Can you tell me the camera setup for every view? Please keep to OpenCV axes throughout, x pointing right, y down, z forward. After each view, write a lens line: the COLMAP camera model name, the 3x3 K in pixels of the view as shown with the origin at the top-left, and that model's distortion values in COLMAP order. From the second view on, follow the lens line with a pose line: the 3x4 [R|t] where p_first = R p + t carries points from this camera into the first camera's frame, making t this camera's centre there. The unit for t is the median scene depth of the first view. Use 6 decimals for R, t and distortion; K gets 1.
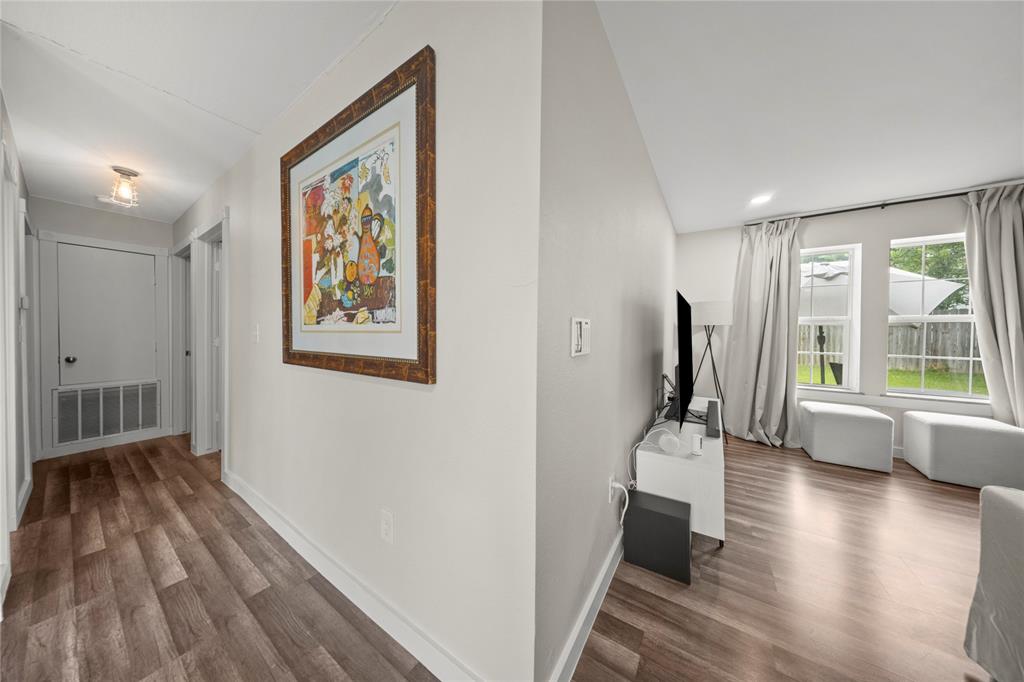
lens RADIAL K [[307.4, 0, 509.4], [0, 307.4, 336.2], [0, 0, 1]] dist [0.001051, -0.000043]
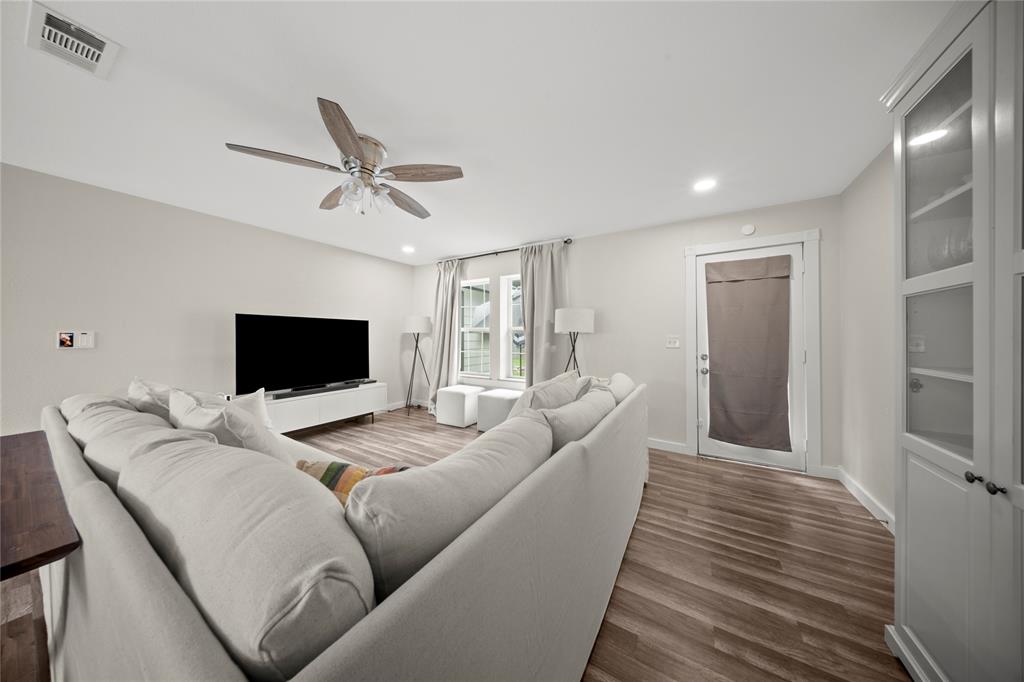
lens RADIAL K [[307.4, 0, 509.4], [0, 307.4, 336.2], [0, 0, 1]] dist [0.001051, -0.000043]
pose [[0.999376, -0.004140, 0.035086, 1.153533], [0.004671, 0.999876, -0.015064, 0.002766], [-0.035019, 0.015218, 0.999271, -0.465327]]
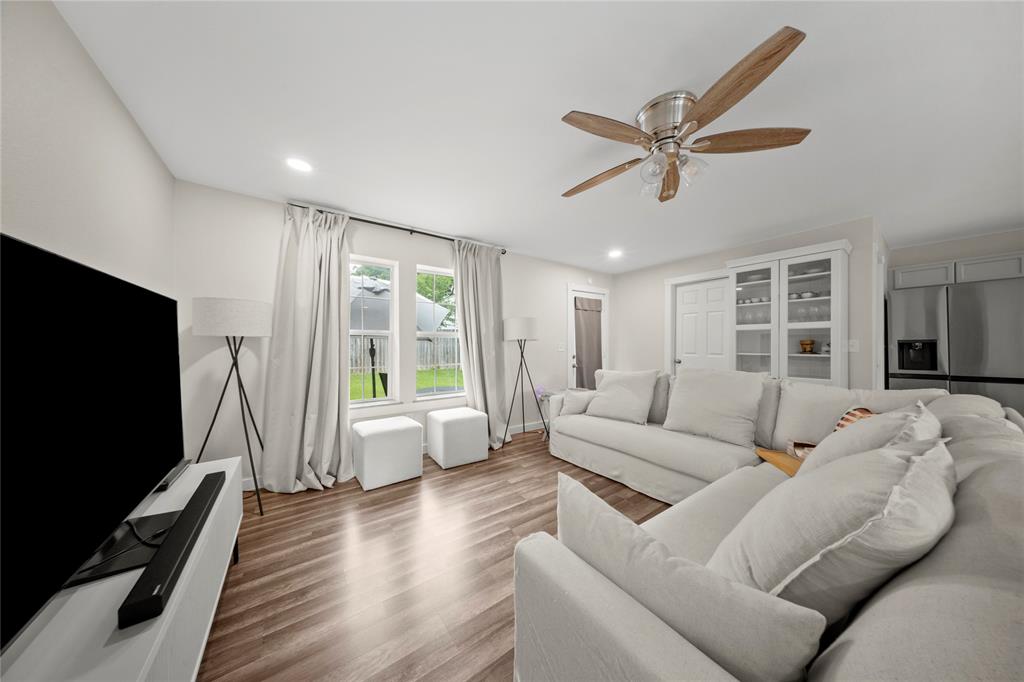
lens RADIAL K [[307.2, 0, 518.2], [0, 307.2, 345.6], [0, 0, 1]] dist [0.000444, -0.000011]
pose [[0.341748, -0.011019, 0.939727, 0.281239], [0.017709, 0.999829, 0.005284, -0.010571], [-0.939625, 0.014836, 0.341885, 0.248721]]
